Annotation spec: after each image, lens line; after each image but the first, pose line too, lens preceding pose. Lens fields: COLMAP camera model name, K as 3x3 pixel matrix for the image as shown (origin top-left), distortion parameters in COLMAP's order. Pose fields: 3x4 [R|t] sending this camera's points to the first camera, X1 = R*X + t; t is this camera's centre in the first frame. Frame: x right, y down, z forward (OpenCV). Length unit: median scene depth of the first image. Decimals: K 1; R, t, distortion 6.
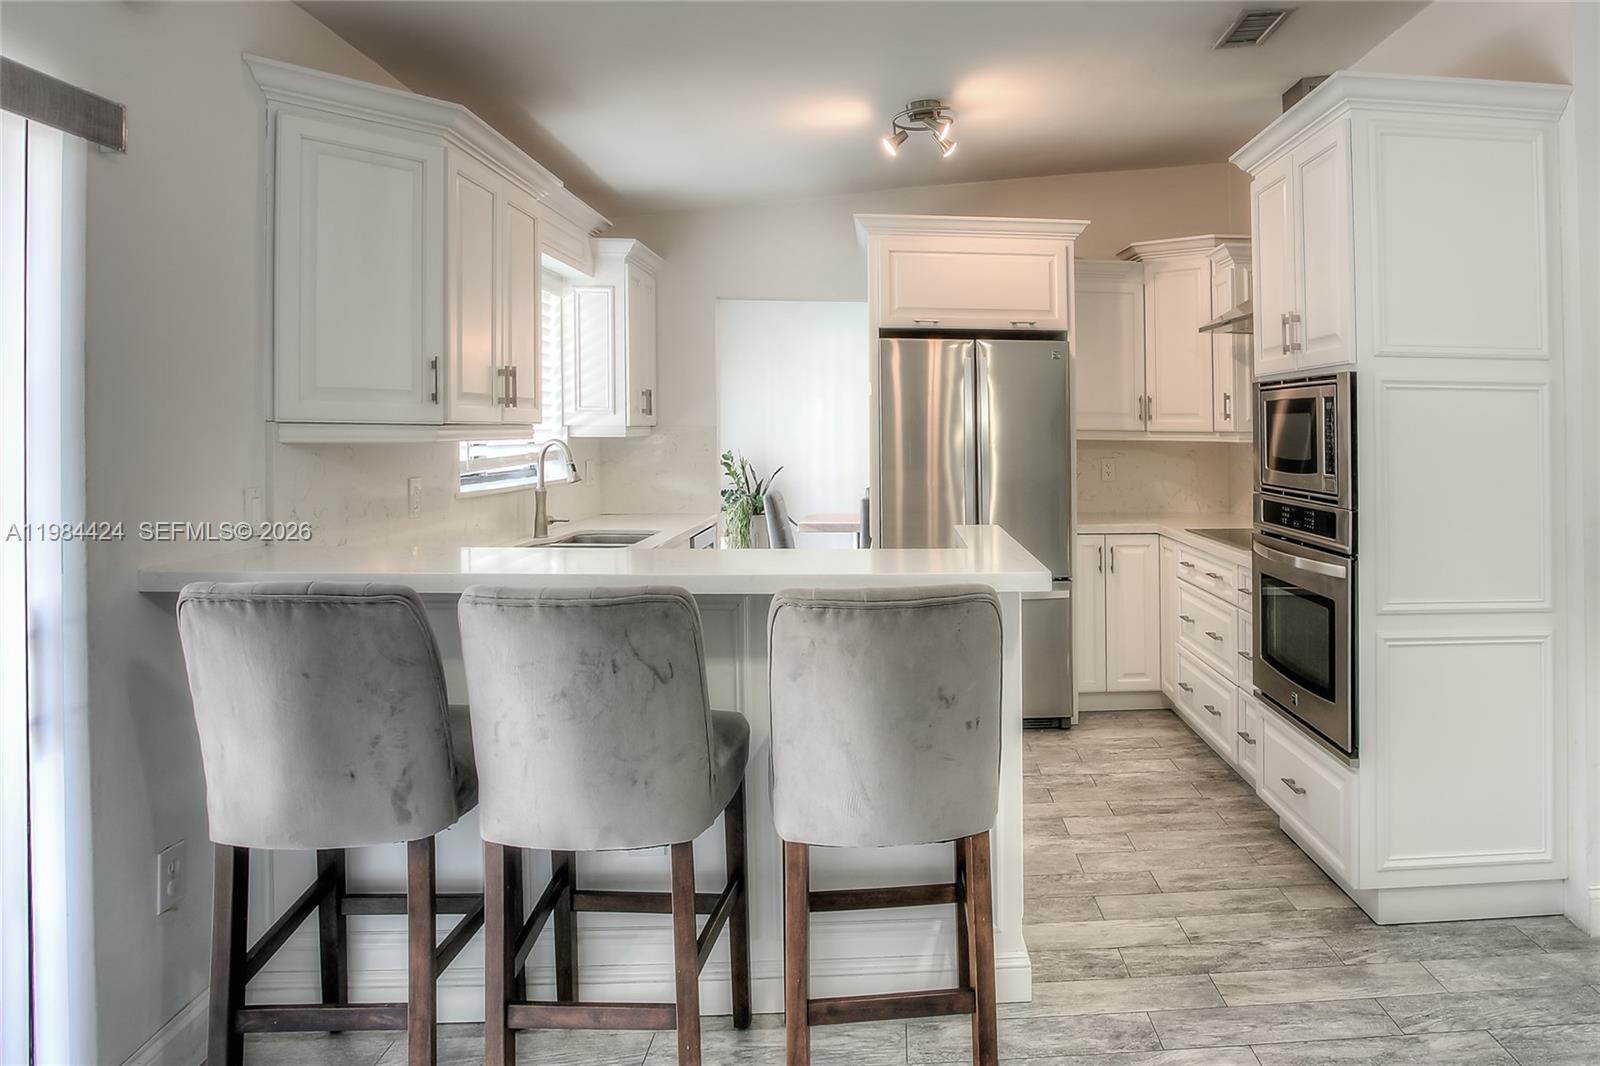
lens RADIAL K [[1212.1, 0, 800.0], [0, 1212.1, 533.0], [0, 0, 1]] dist [-0.001933, 0.000642]
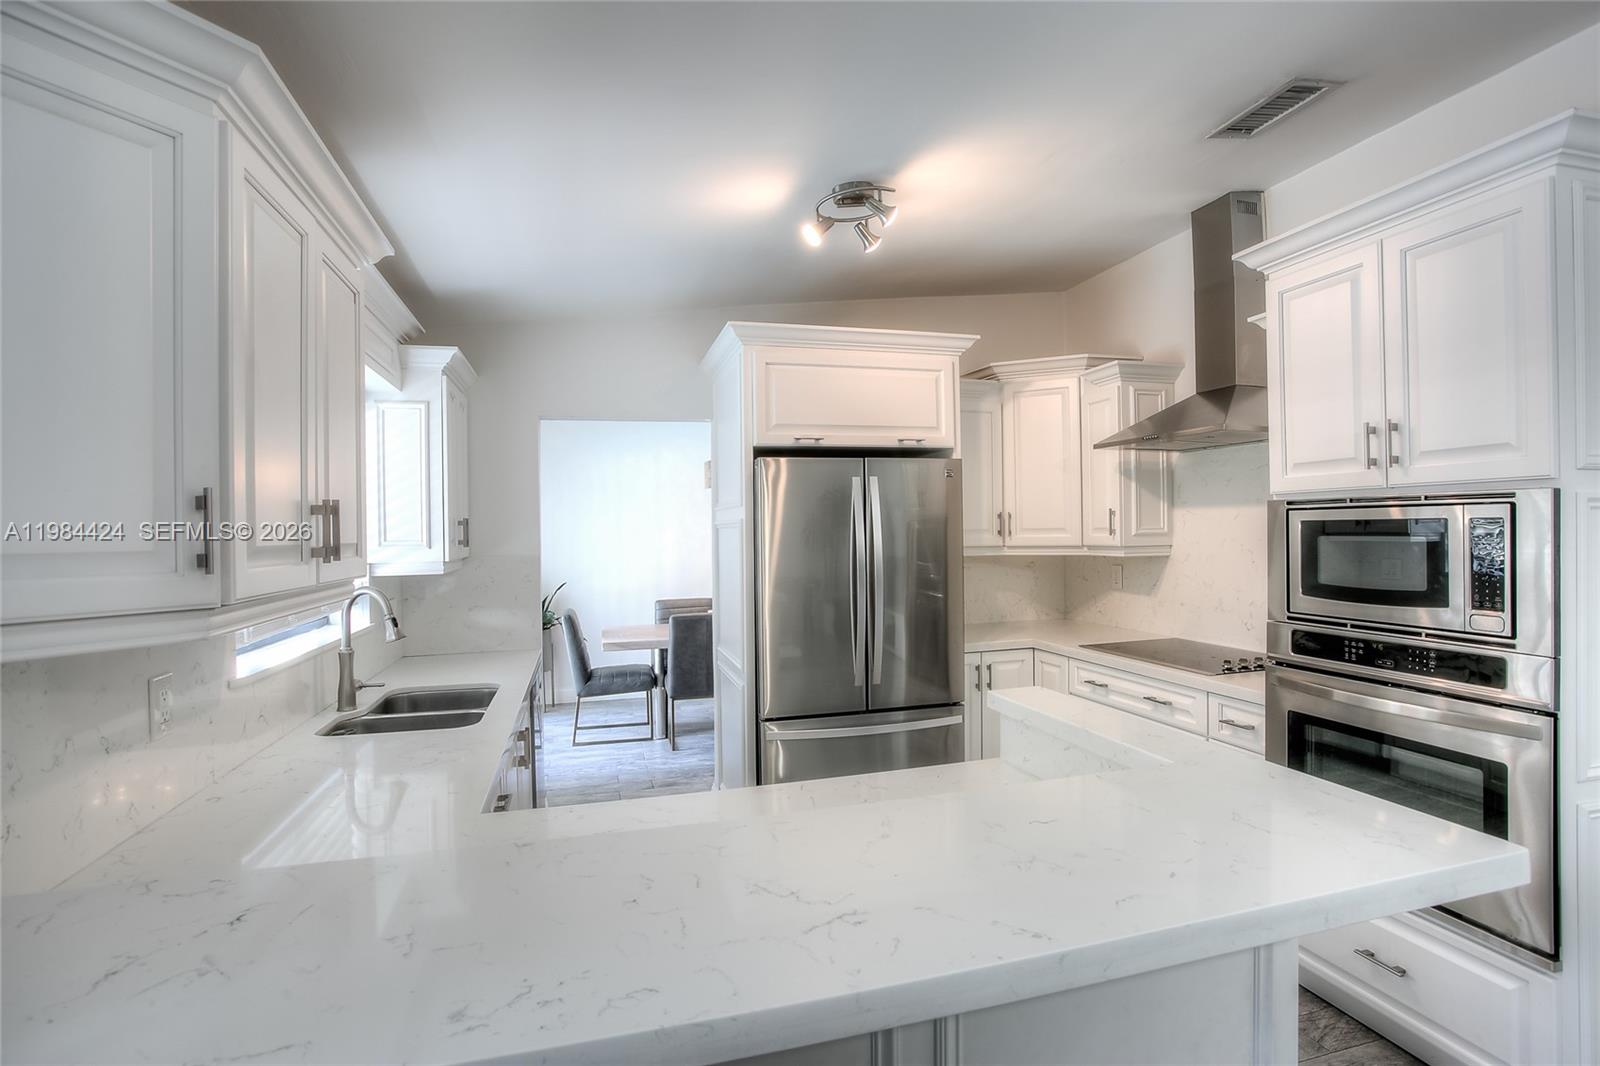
lens RADIAL K [[859.1, 0, 800.0], [0, 859.1, 533.0], [0, 0, 1]] dist [-0.031456, 0.001870]
pose [[0.941230, -0.035453, 0.335900, -0.131342], [0.062178, 0.995667, -0.069140, -0.061047], [-0.331994, 0.085963, 0.939356, 0.411294]]
